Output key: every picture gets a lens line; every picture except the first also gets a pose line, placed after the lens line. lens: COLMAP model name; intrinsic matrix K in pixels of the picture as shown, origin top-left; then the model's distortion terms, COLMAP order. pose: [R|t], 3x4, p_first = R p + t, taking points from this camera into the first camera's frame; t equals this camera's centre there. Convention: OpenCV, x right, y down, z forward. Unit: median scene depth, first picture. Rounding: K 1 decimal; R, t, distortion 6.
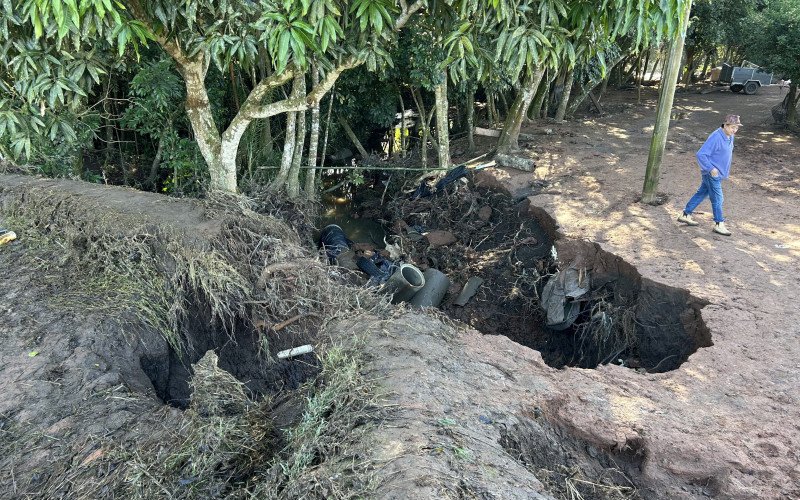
lens RADIAL K [[604.6, 0, 400.0], [0, 604.6, 250.0], [0, 0, 1]] dist [0.129937, -0.000882]
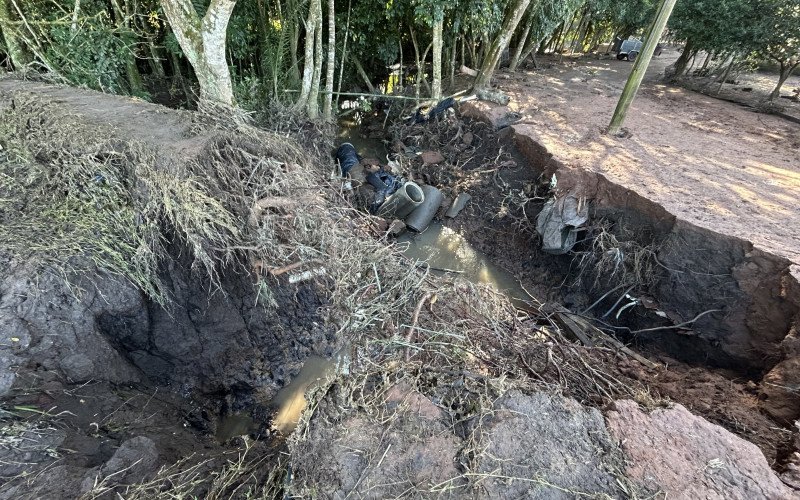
lens RADIAL K [[366.0, 0, 400.0], [0, 366.0, 250.0], [0, 0, 1]] dist [0.010958, 0.000090]
pose [[0.999037, 0.028226, 0.033578, -0.022557], [-0.035464, 0.970235, 0.239555, -0.014799], [-0.025816, -0.240515, 0.970302, 0.241403]]
